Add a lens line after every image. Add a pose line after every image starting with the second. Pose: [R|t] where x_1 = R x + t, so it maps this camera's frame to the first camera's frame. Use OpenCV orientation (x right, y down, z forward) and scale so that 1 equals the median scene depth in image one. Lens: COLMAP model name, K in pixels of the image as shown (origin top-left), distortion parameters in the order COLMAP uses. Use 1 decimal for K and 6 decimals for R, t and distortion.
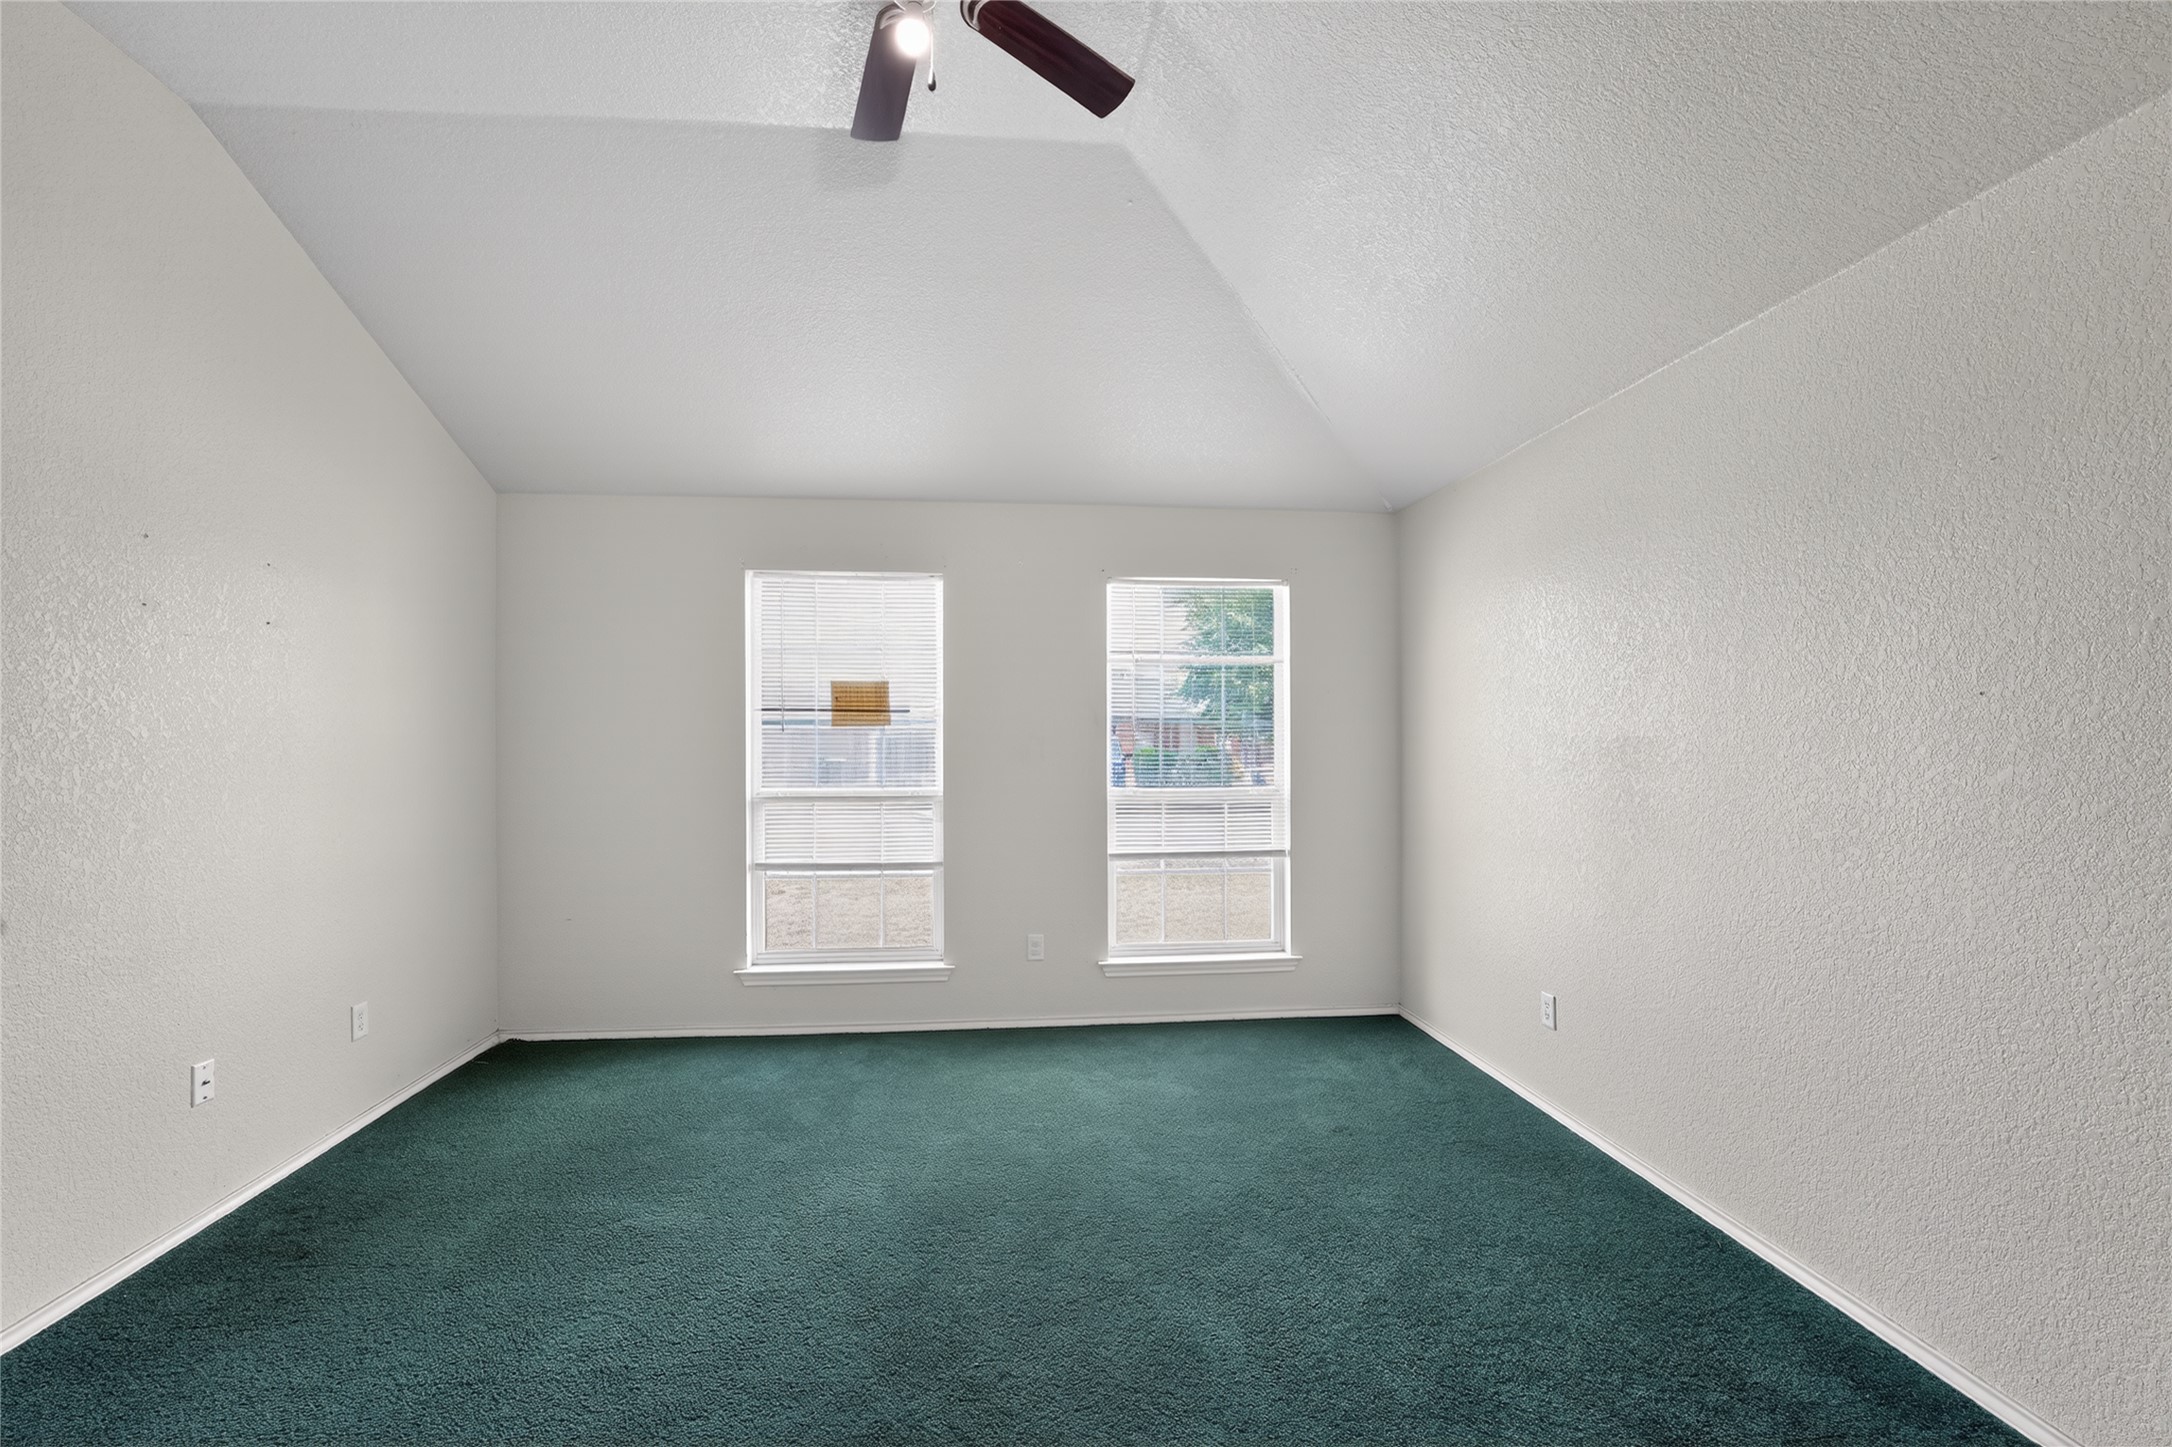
lens RADIAL K [[885.8, 0, 1080.4], [0, 885.8, 724.3], [0, 0, 1]] dist [-0.013565, -0.000613]
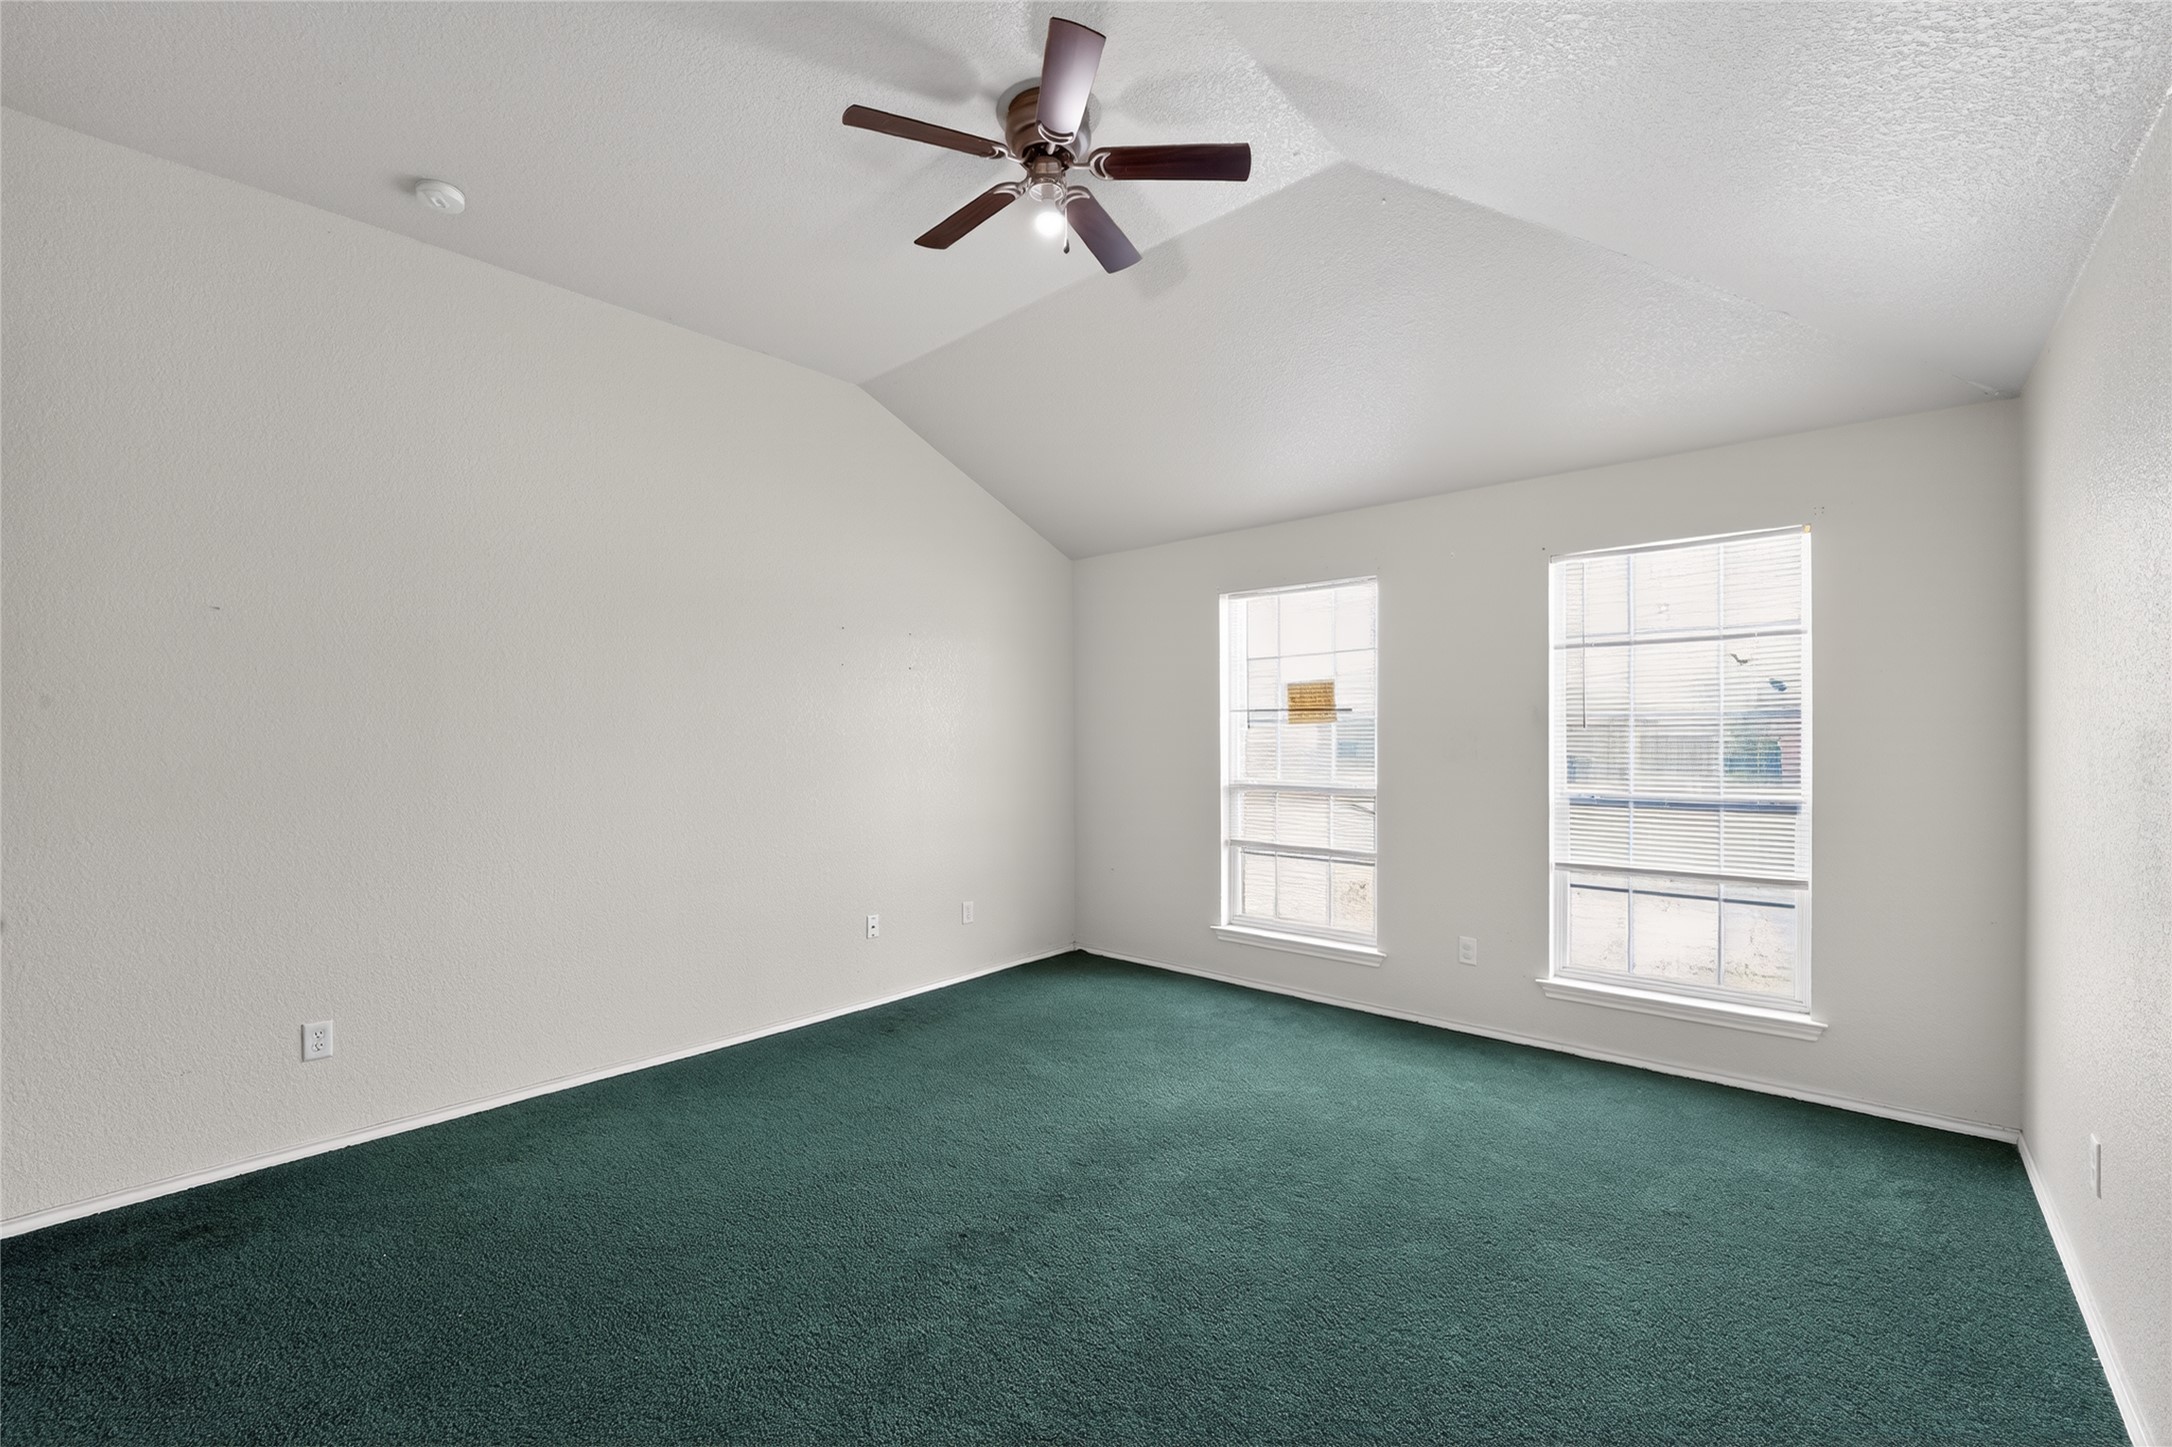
lens RADIAL K [[885.8, 0, 1090.9], [0, 885.8, 734.6], [0, 0, 1]] dist [-0.013565, -0.000613]
pose [[0.692592, 0.000690, -0.721330, 0.388117], [0.012212, 0.999845, 0.012682, -0.002151], [0.721226, -0.017592, 0.692476, 0.039969]]
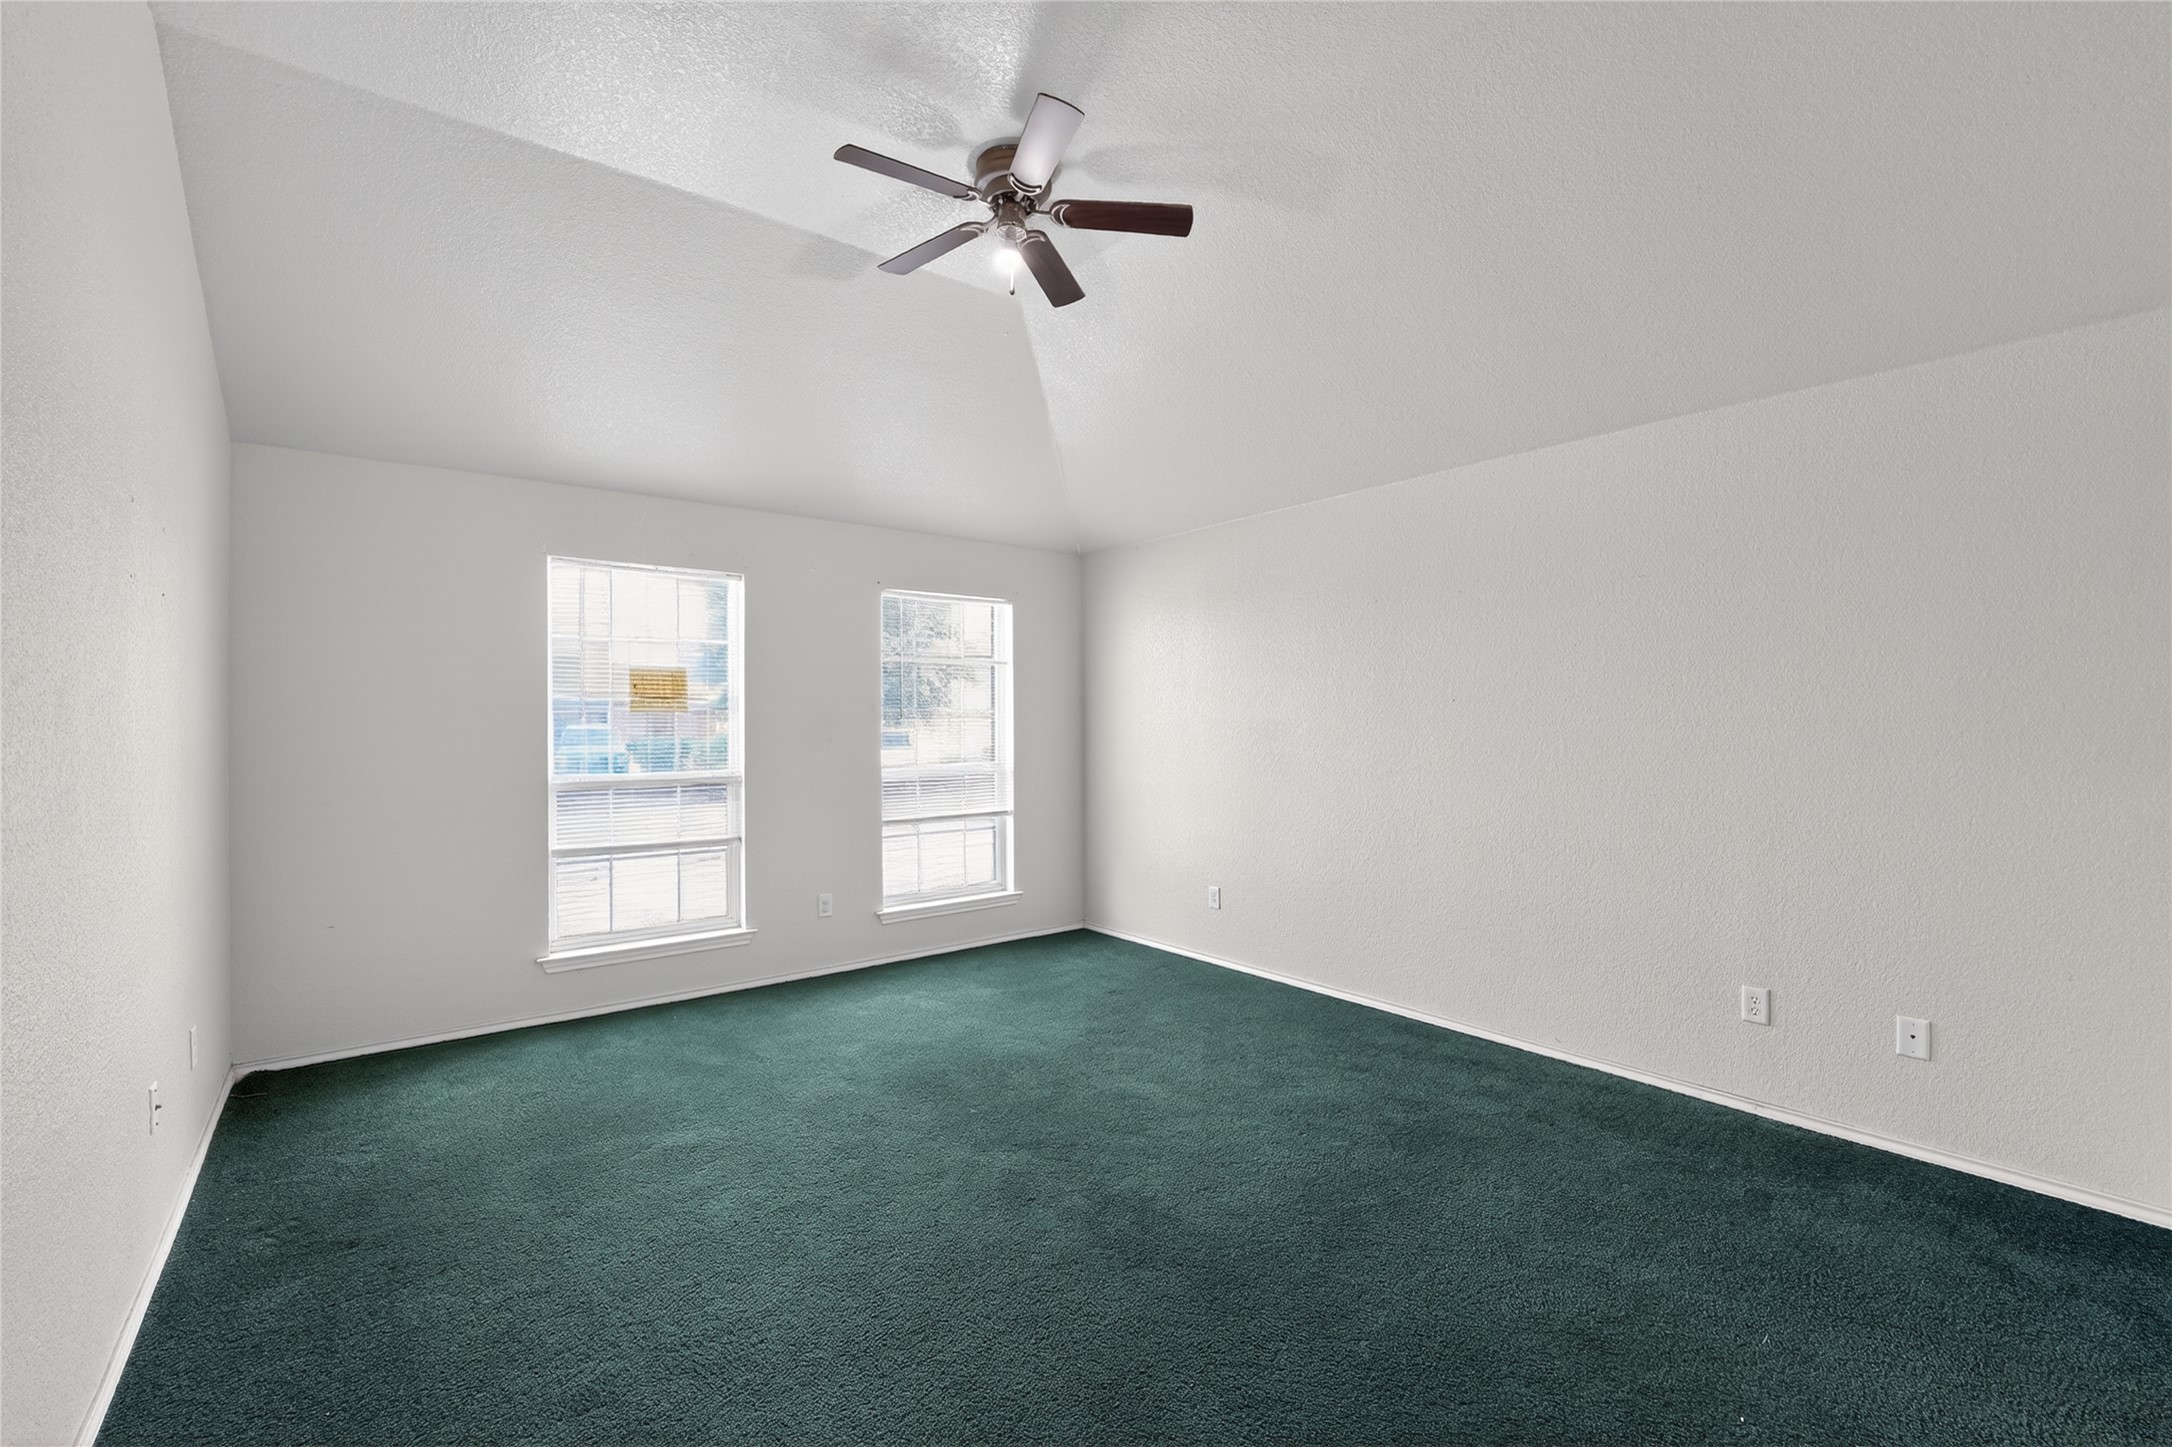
lens RADIAL K [[885.8, 0, 1073.0], [0, 885.8, 722.3], [0, 0, 1]] dist [-0.013565, -0.000613]
pose [[0.851061, -0.003288, 0.525056, -0.410859], [-0.003328, 0.999927, 0.011656, -0.001320], [-0.525056, -0.011667, 0.850988, -0.158805]]
